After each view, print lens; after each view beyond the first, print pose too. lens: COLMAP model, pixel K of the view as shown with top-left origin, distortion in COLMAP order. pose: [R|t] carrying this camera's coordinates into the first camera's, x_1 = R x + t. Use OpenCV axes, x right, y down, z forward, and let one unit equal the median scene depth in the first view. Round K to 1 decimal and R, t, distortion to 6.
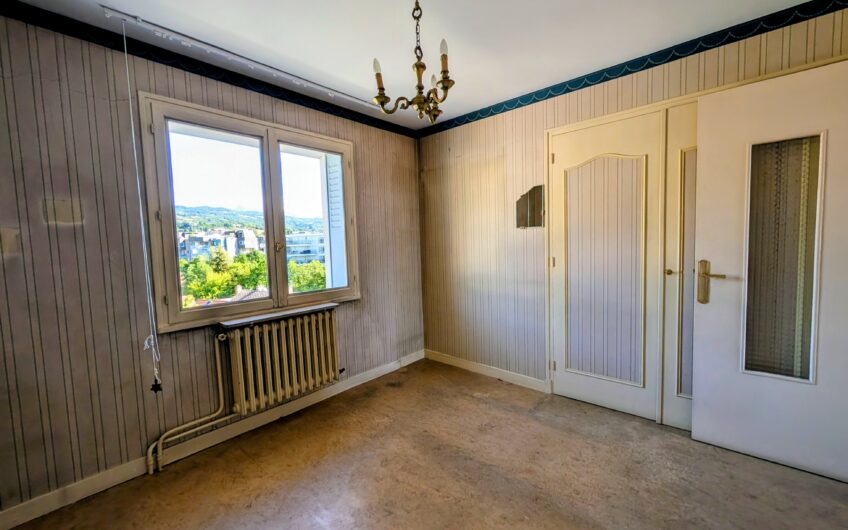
lens RADIAL K [[339.4, 0, 421.4], [0, 339.4, 264.1], [0, 0, 1]] dist [0.001869, 0.000520]
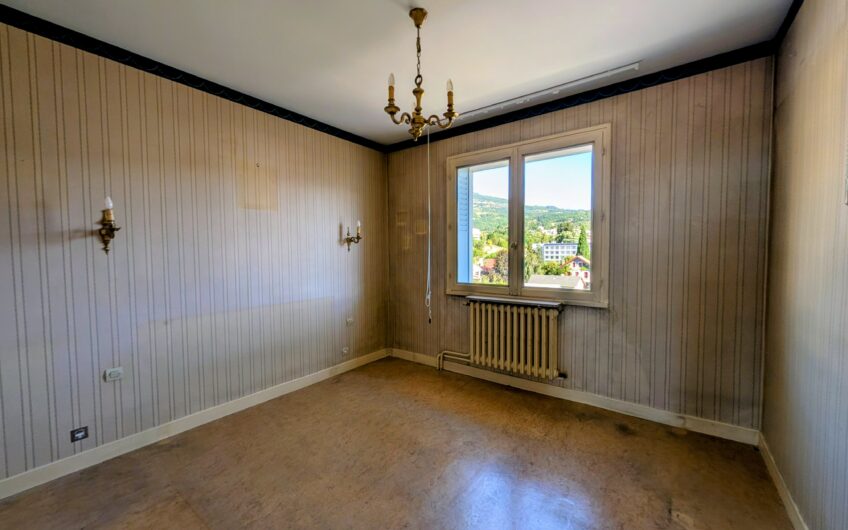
lens RADIAL K [[326.6, 0, 425.3], [0, 326.6, 264.5], [0, 0, 1]] dist [0.001097, 0.000409]
pose [[0.096241, 0.070959, -0.992826, 0.704802], [-0.057091, 0.996207, 0.065667, -0.040999], [0.993719, 0.050362, 0.099927, 0.576749]]
